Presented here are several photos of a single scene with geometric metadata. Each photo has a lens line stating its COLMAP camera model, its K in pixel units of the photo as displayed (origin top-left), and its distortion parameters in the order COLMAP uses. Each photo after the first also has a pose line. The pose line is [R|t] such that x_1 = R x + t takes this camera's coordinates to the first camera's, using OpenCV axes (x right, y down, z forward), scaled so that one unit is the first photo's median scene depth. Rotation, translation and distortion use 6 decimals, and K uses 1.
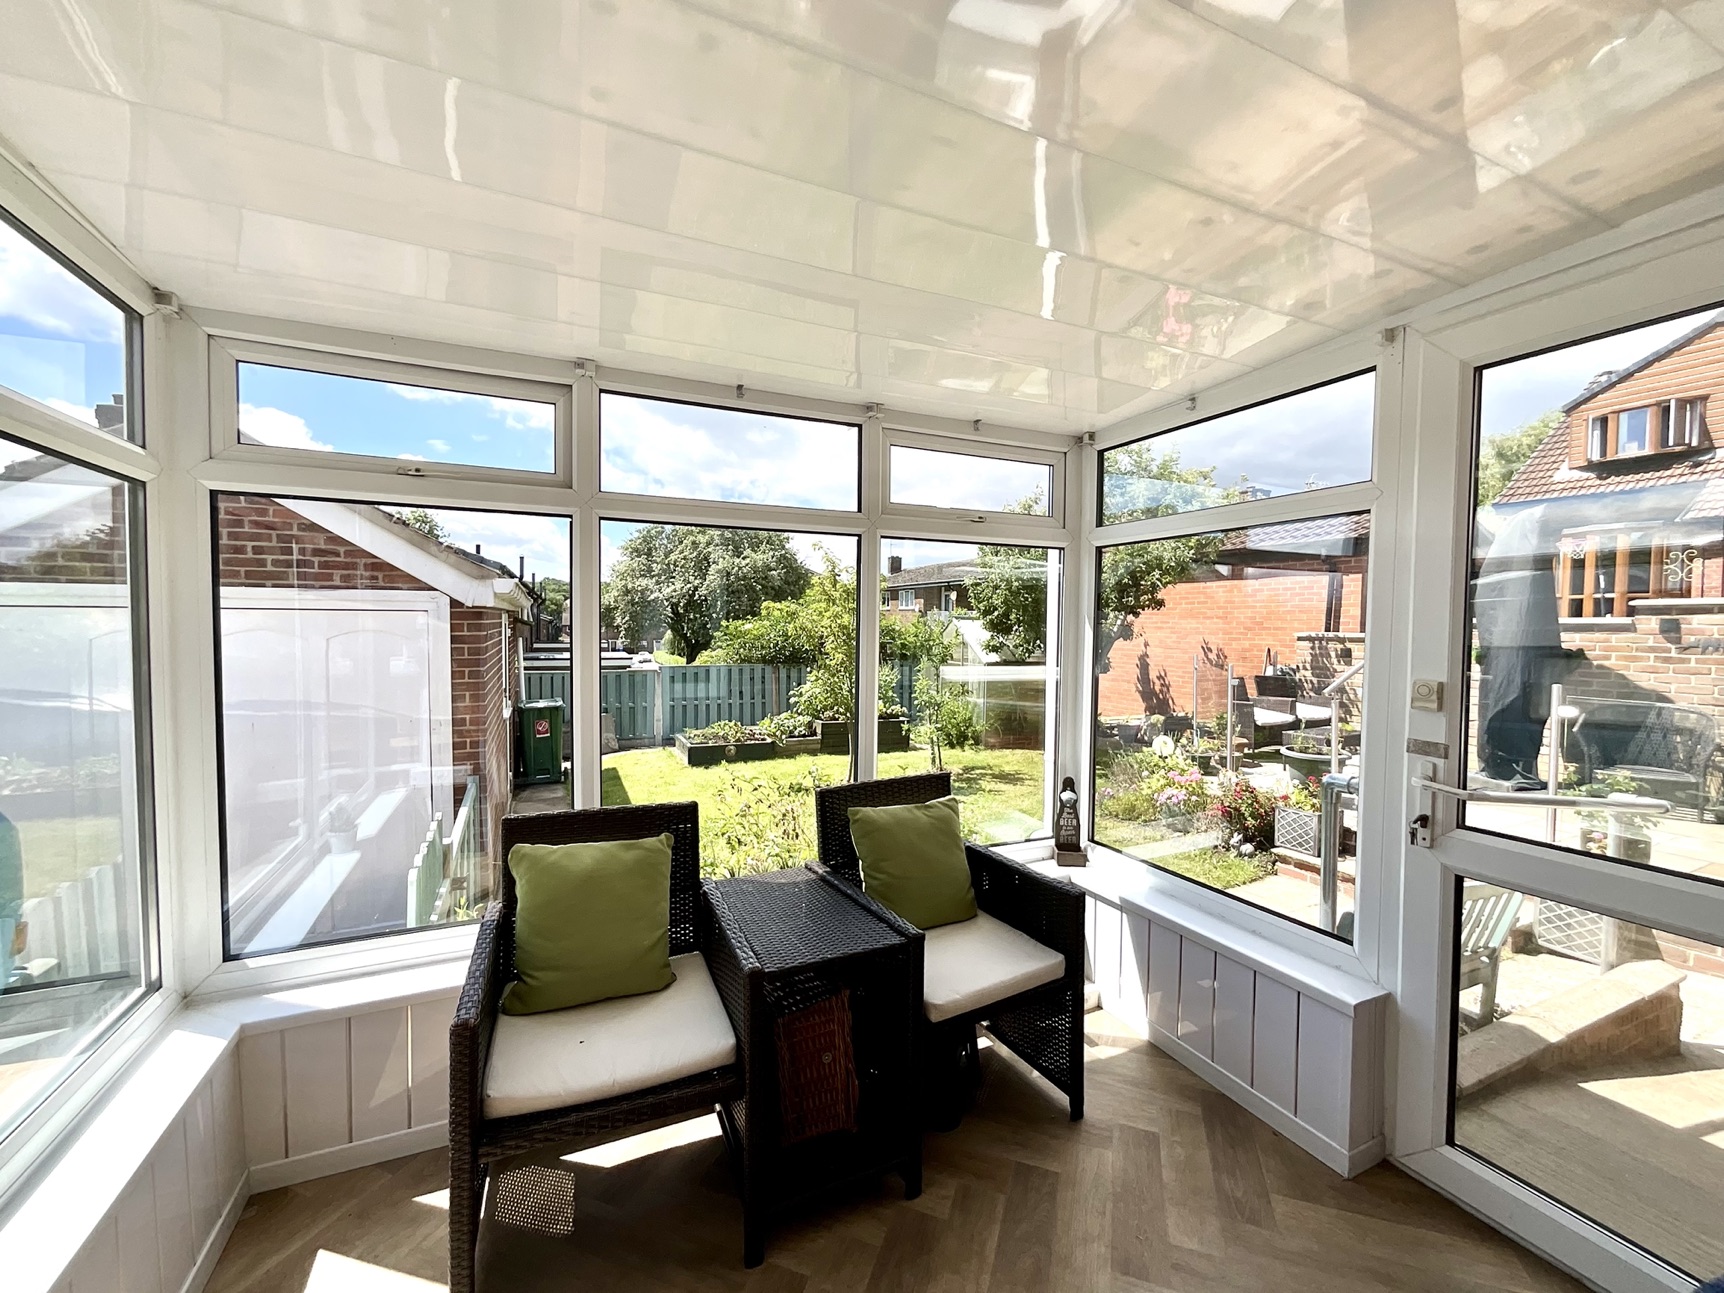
lens RADIAL K [[698.9, 0, 860.5], [0, 698.9, 654.2], [0, 0, 1]] dist [-0.002079, -0.000404]
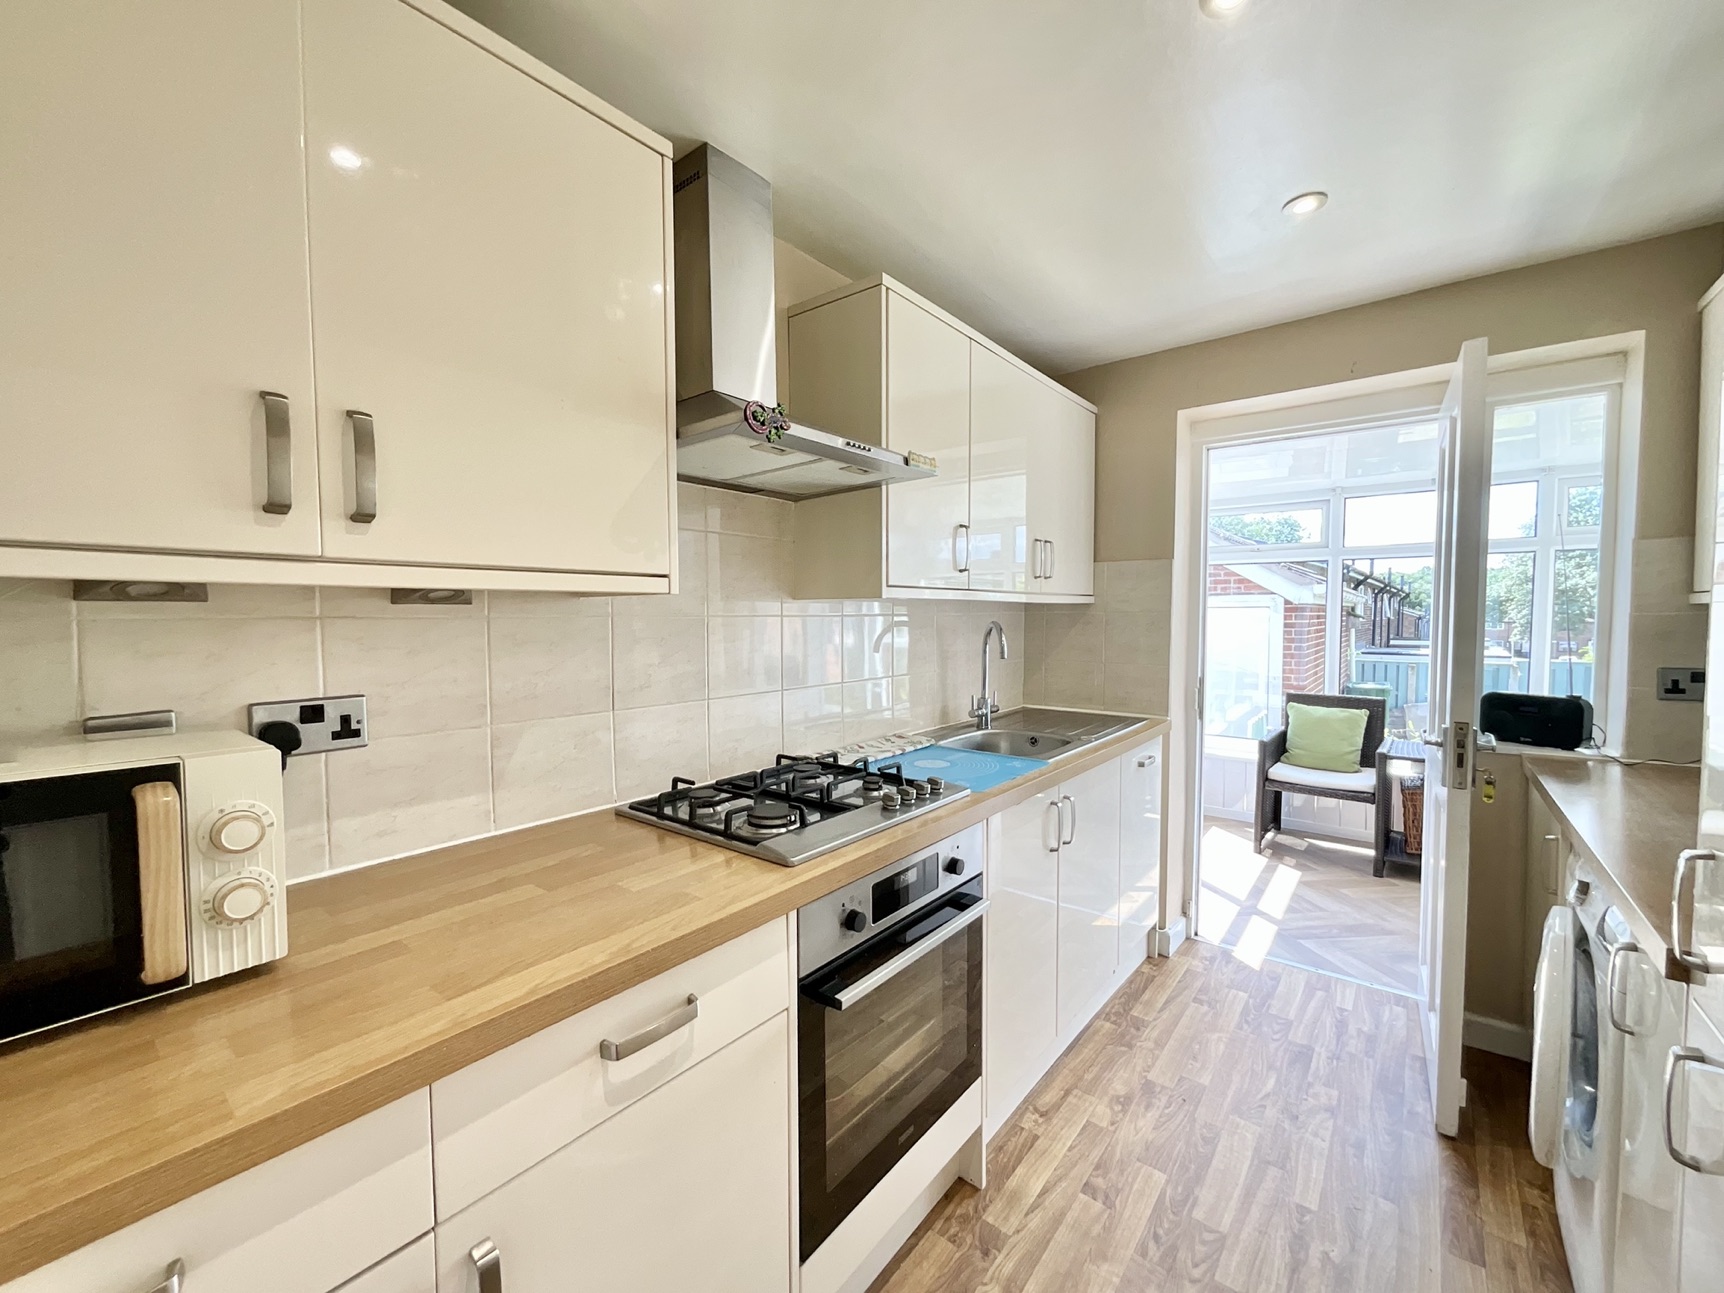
lens RADIAL K [[698.9, 0, 859.4], [0, 698.9, 647.0], [0, 0, 1]] dist [-0.002079, -0.000404]
pose [[0.453208, 0.030886, -0.890870, 0.370944], [-0.035888, 0.999221, 0.016385, 0.036138], [0.890682, 0.024546, 0.453963, -0.543848]]
